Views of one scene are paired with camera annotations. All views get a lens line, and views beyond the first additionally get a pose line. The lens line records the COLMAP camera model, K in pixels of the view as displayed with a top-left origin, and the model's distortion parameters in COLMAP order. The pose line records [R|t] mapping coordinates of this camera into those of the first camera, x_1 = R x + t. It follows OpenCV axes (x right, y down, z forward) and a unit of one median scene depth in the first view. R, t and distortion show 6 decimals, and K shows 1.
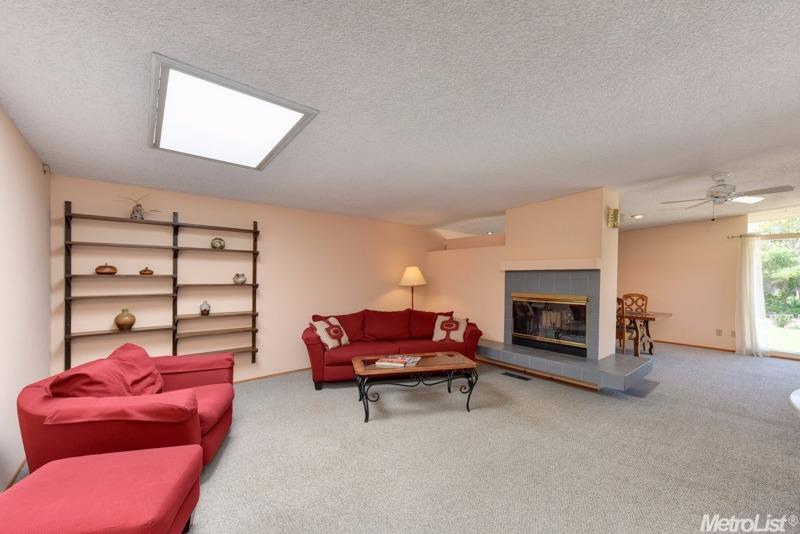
lens RADIAL K [[316.2, 0, 402.8], [0, 316.2, 280.6], [0, 0, 1]] dist [0.000972, 0.000002]
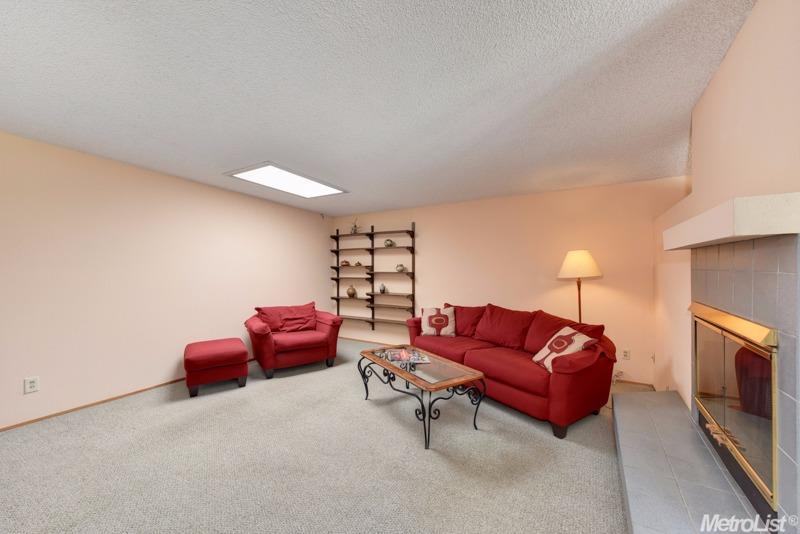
lens RADIAL K [[311.0, 0, 400.0], [0, 311.0, 267.0], [0, 0, 1]] dist [0.000584, 0.000065]
pose [[0.326432, -0.001652, -0.945219, 0.737211], [-0.006740, 0.999969, -0.004075, -0.005657], [0.945197, 0.007701, 0.326411, 0.591884]]
